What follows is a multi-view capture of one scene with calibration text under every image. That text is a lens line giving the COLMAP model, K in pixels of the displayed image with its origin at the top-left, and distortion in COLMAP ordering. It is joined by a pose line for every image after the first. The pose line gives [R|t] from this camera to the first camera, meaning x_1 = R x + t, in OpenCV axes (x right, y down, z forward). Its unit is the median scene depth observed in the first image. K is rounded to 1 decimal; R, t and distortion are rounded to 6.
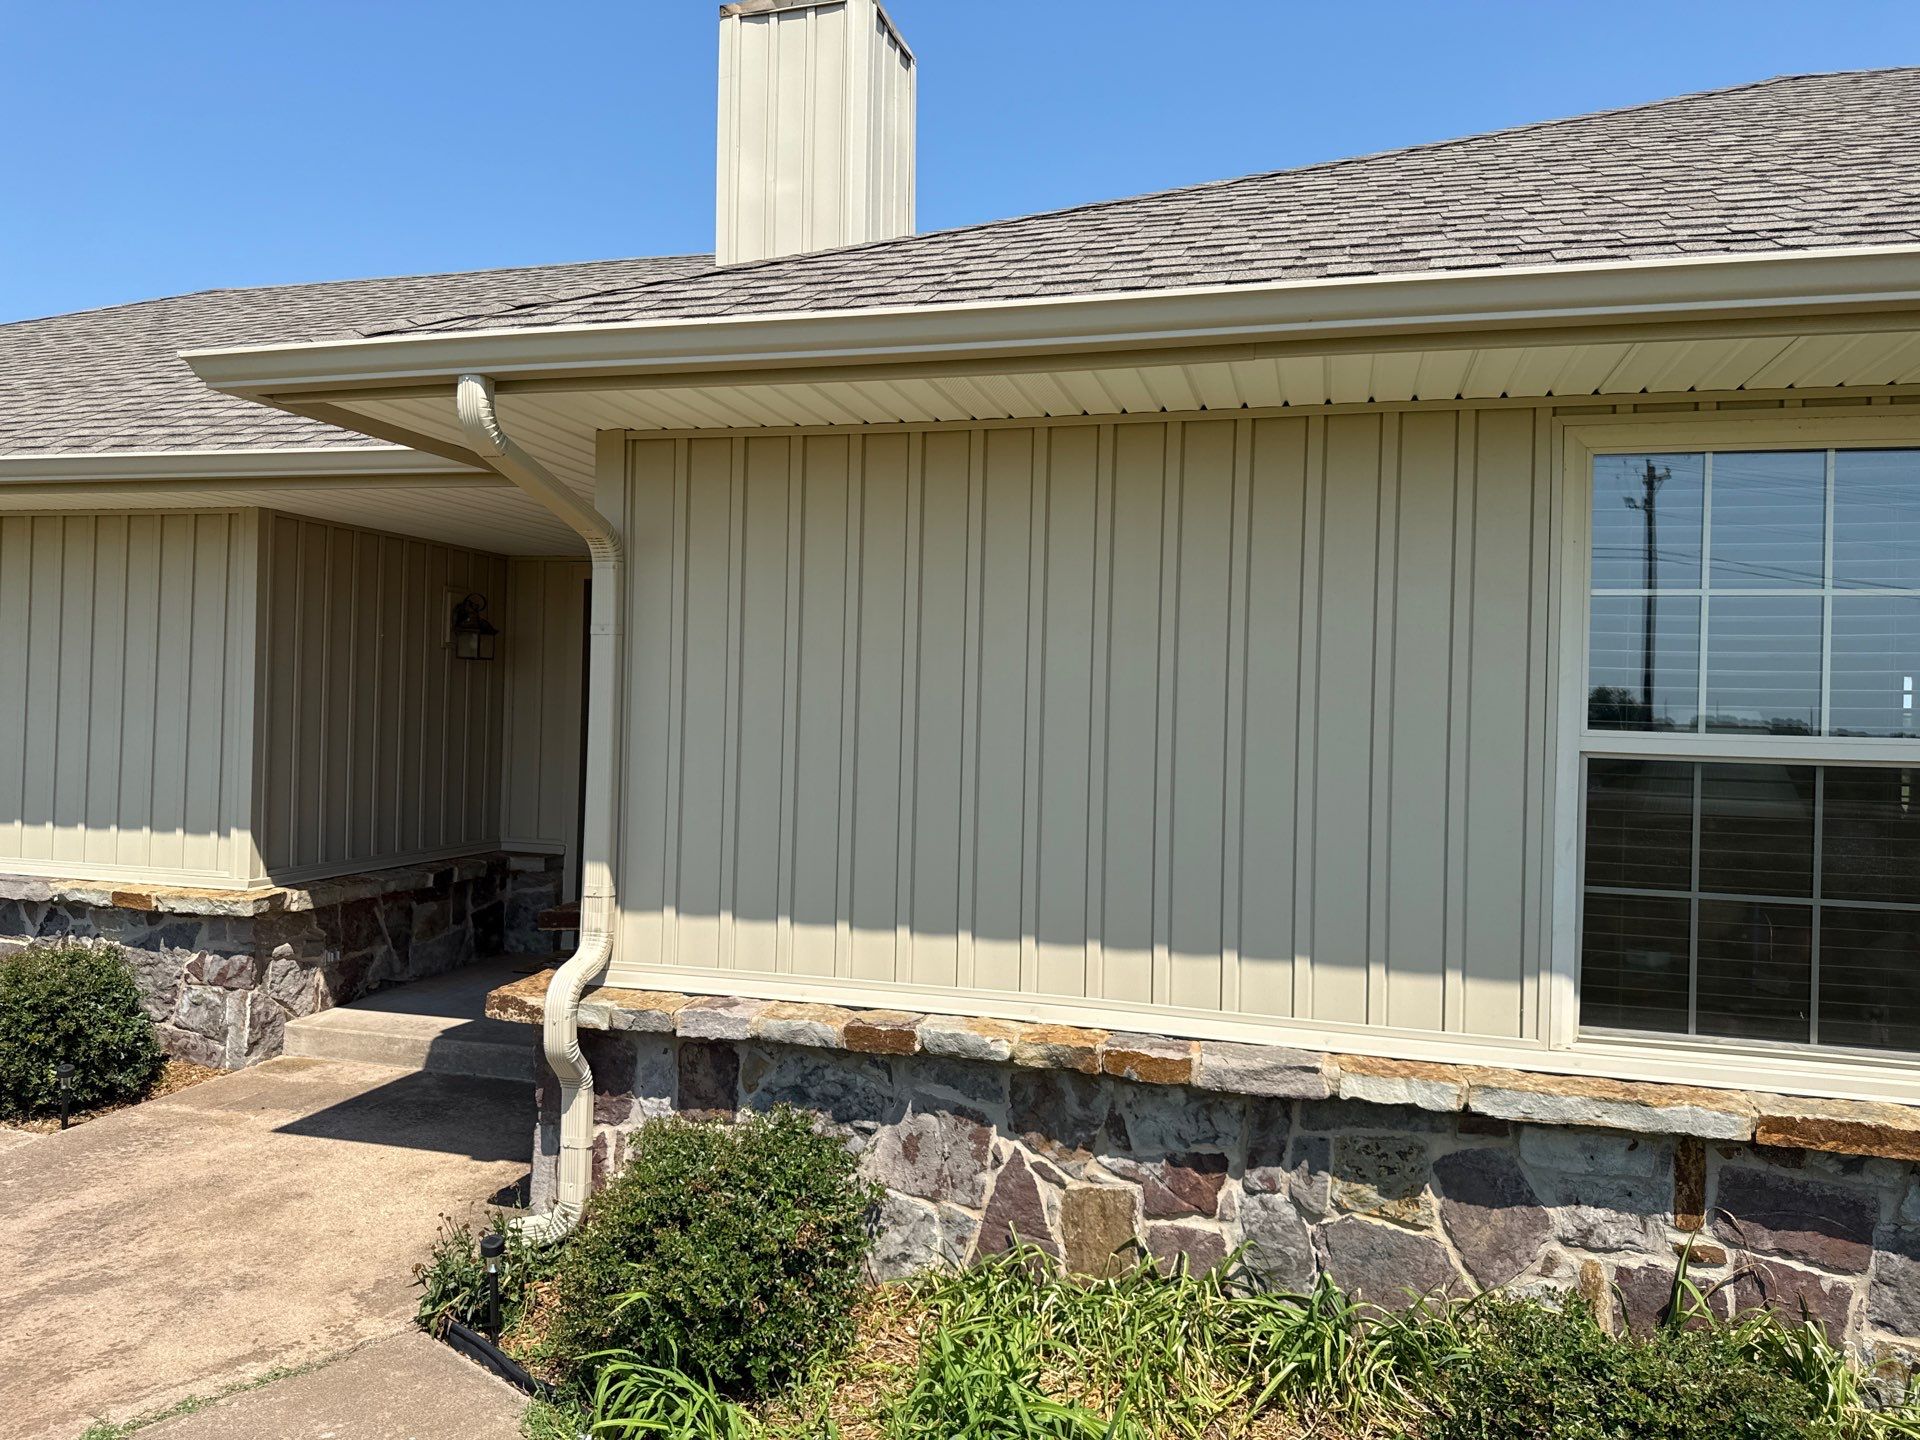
lens RADIAL K [[1386.6, 0, 960.0], [0, 1386.6, 720.0], [0, 0, 1]] dist [0.032037, -0.001700]
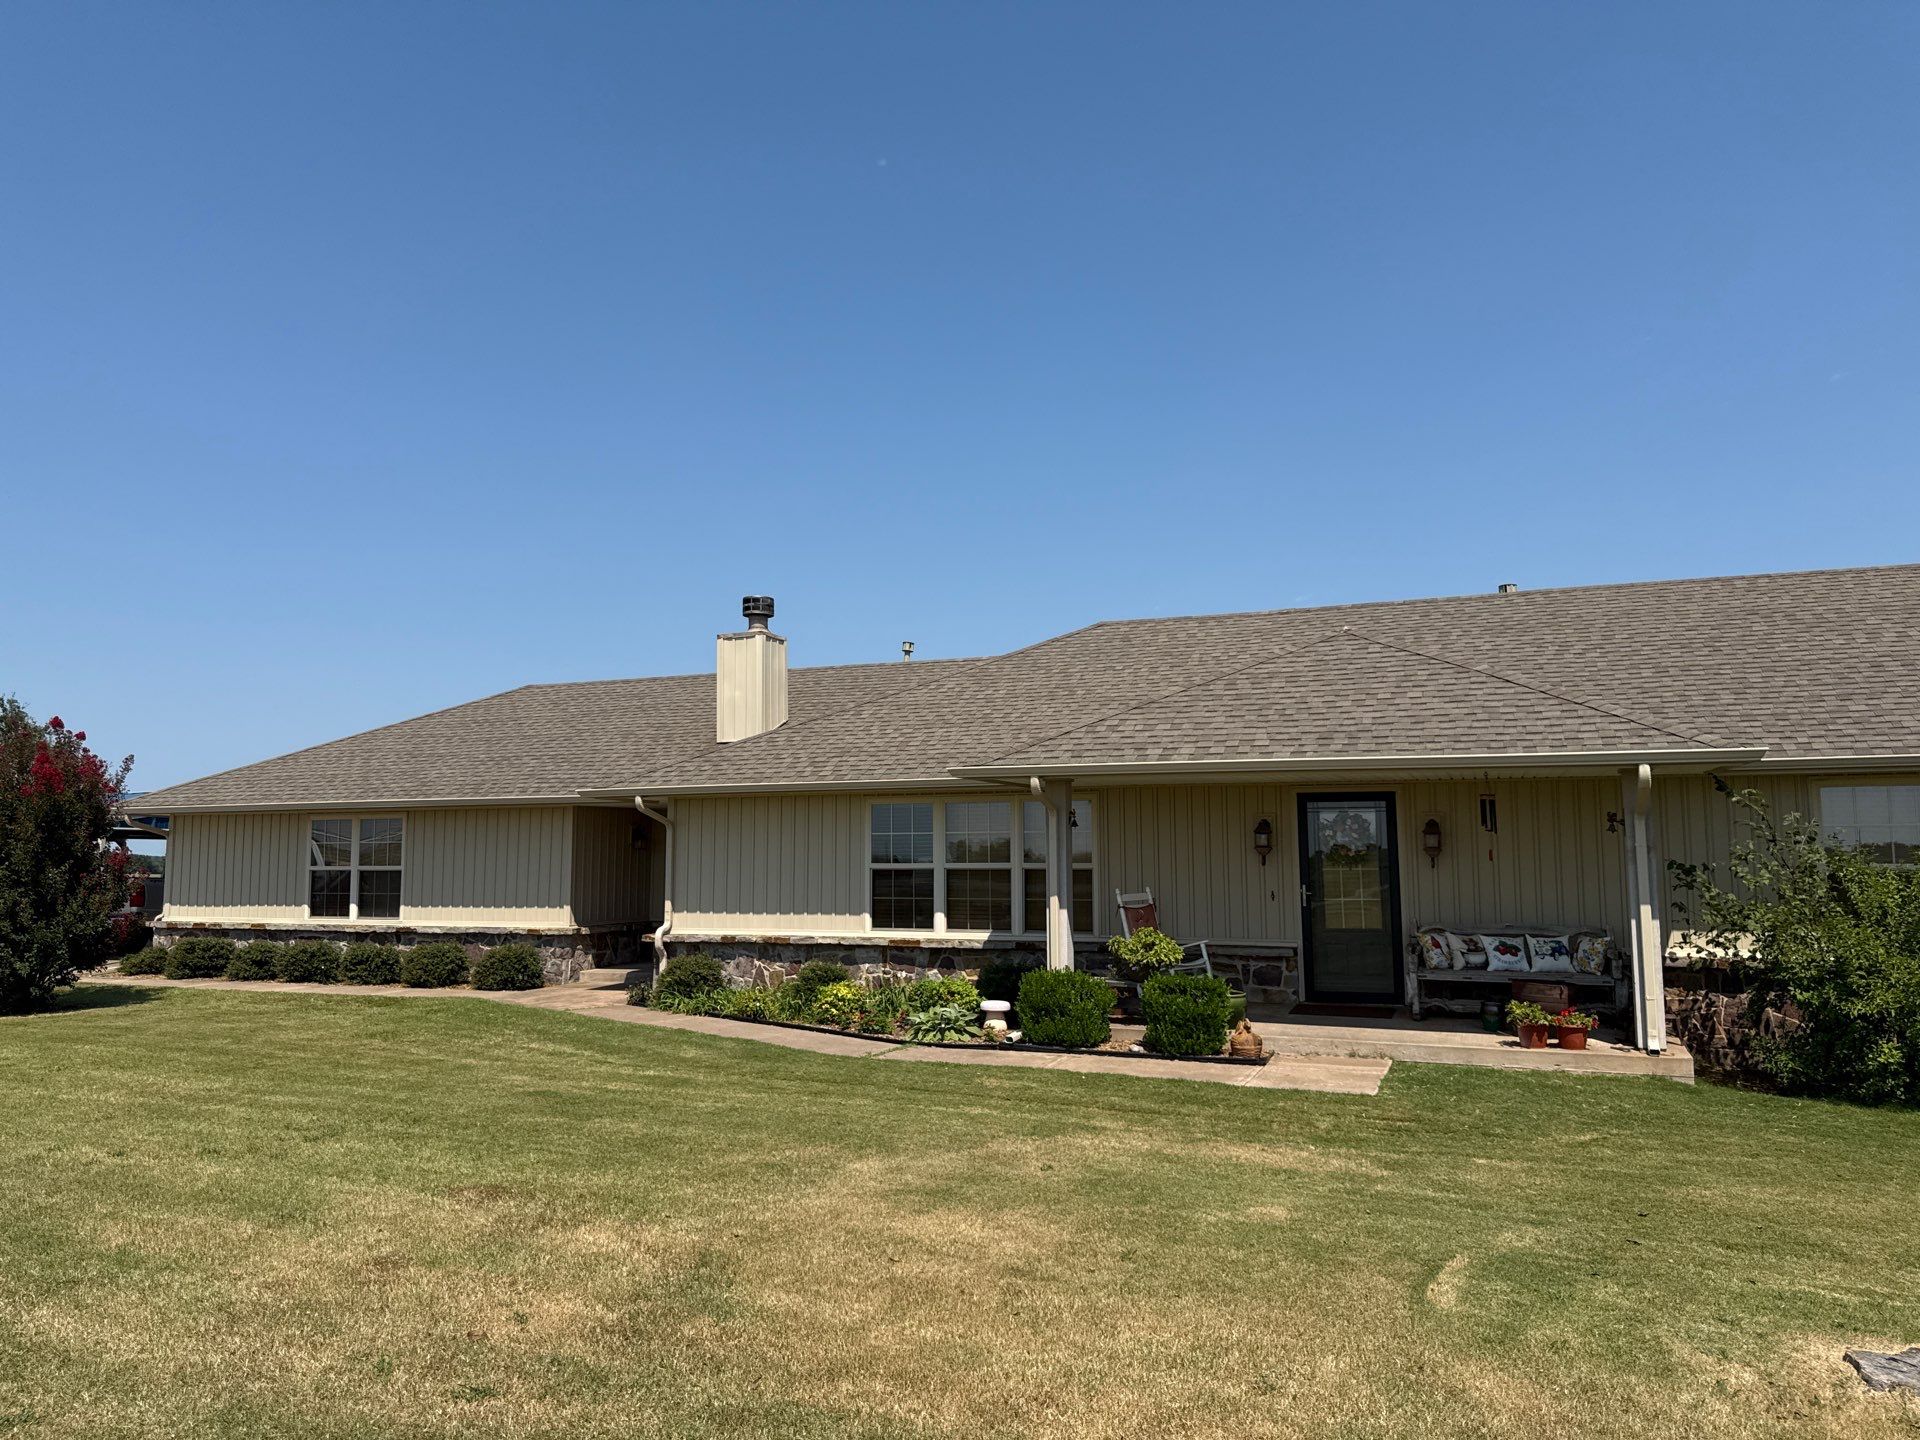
lens RADIAL K [[1316.4, 0, 1009.9], [0, 1316.4, 720.1], [0, 0, 1]] dist [0.002740, 0.000336]
pose [[0.997156, -0.038809, -0.064612, 1.061268], [0.031691, 0.993671, -0.107763, 0.017379], [0.068386, 0.105409, 0.992075, -2.967046]]
